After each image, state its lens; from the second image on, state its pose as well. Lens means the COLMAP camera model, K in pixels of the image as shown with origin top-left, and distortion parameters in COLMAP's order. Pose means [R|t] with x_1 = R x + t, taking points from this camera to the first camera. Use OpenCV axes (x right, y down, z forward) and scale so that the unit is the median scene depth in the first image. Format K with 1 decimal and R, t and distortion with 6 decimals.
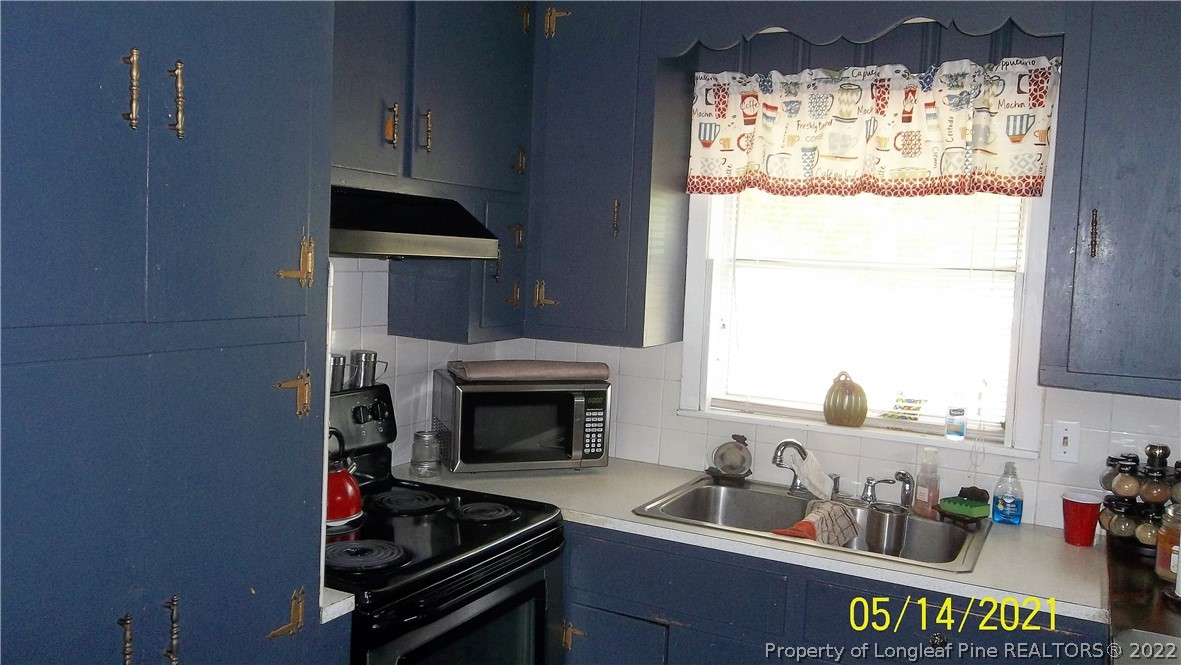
lens RADIAL K [[976.1, 0, 590.5], [0, 976.1, 332.5], [0, 0, 1]] dist [0.006513, 0.000965]
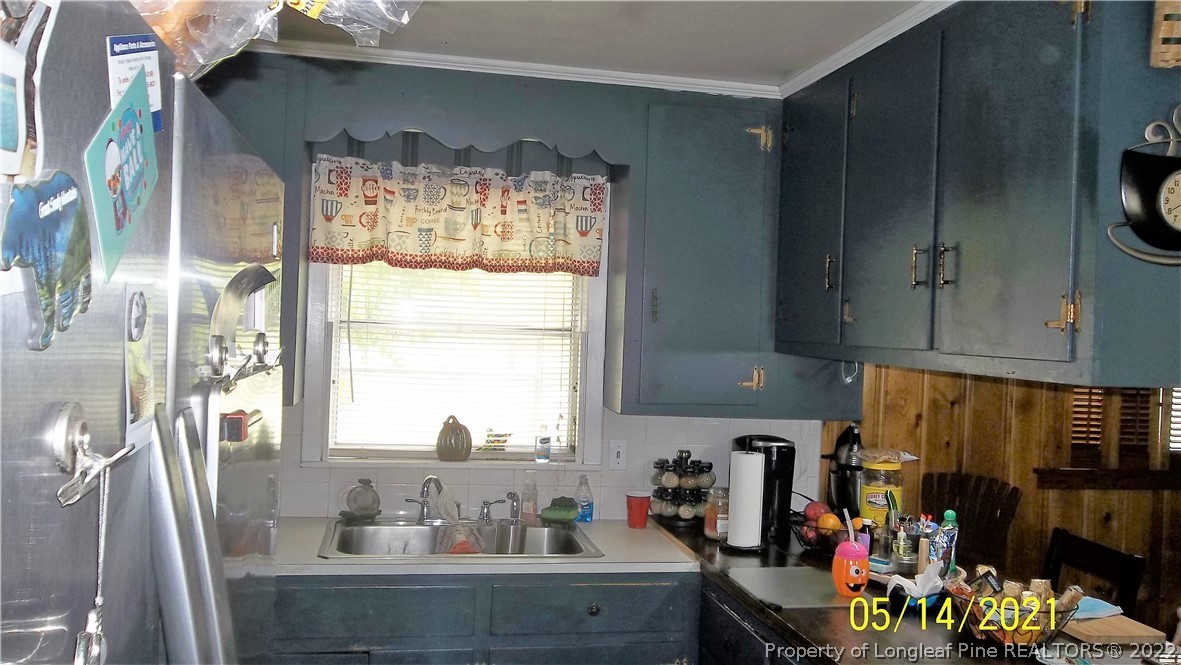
lens RADIAL K [[976.1, 0, 590.5], [0, 976.1, 332.5], [0, 0, 1]] dist [0.006513, 0.000965]
pose [[0.779172, -0.015082, 0.626629, -0.365828], [0.043641, 0.998590, -0.030230, -0.018372], [-0.625289, 0.050901, 0.778731, -0.044947]]
